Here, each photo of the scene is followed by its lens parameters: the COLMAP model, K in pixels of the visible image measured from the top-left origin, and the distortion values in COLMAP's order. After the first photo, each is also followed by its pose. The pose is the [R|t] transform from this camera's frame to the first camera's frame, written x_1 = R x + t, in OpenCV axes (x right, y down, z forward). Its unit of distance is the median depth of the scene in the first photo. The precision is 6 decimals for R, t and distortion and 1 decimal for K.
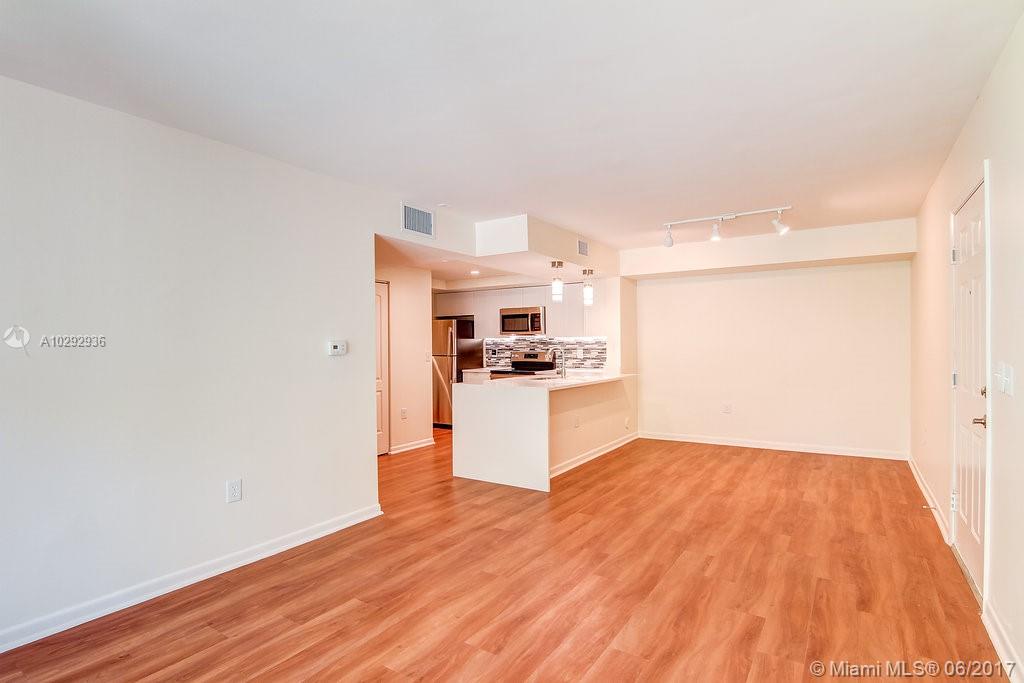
lens RADIAL K [[523.2, 0, 506.8], [0, 523.2, 352.1], [0, 0, 1]] dist [-0.012394, -0.006453]
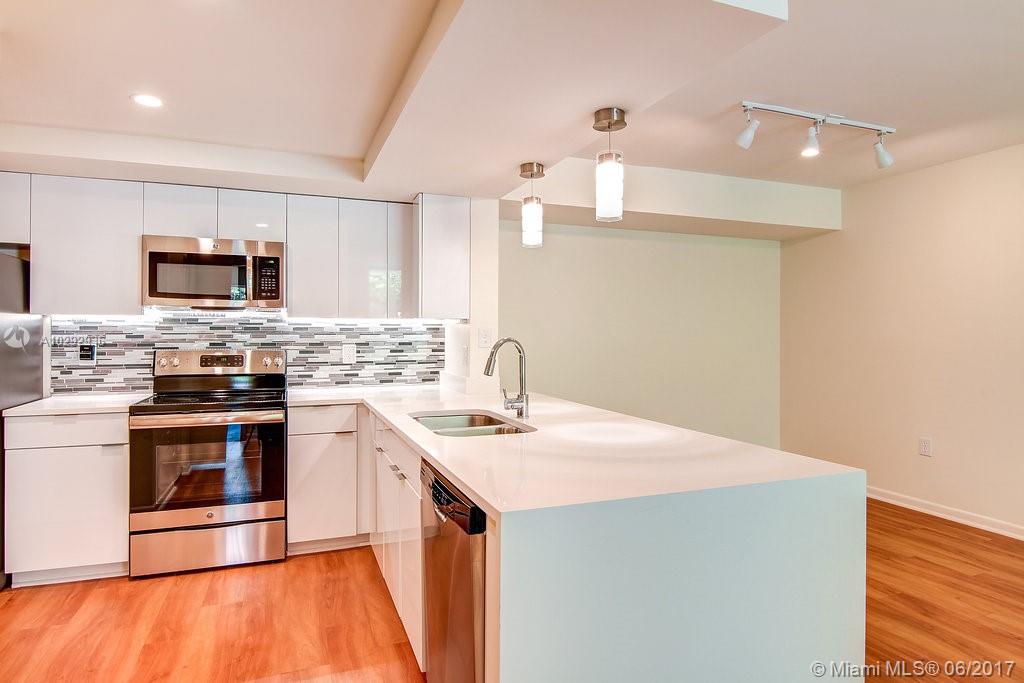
lens RADIAL K [[586.9, 0, 515.5], [0, 586.9, 333.4], [0, 0, 1]] dist [-0.004915, -0.013909]
pose [[0.583035, 0.010064, 0.812384, -0.196176], [0.006478, 0.999834, -0.017035, -0.004746], [-0.812421, 0.015195, 0.582873, 0.557036]]
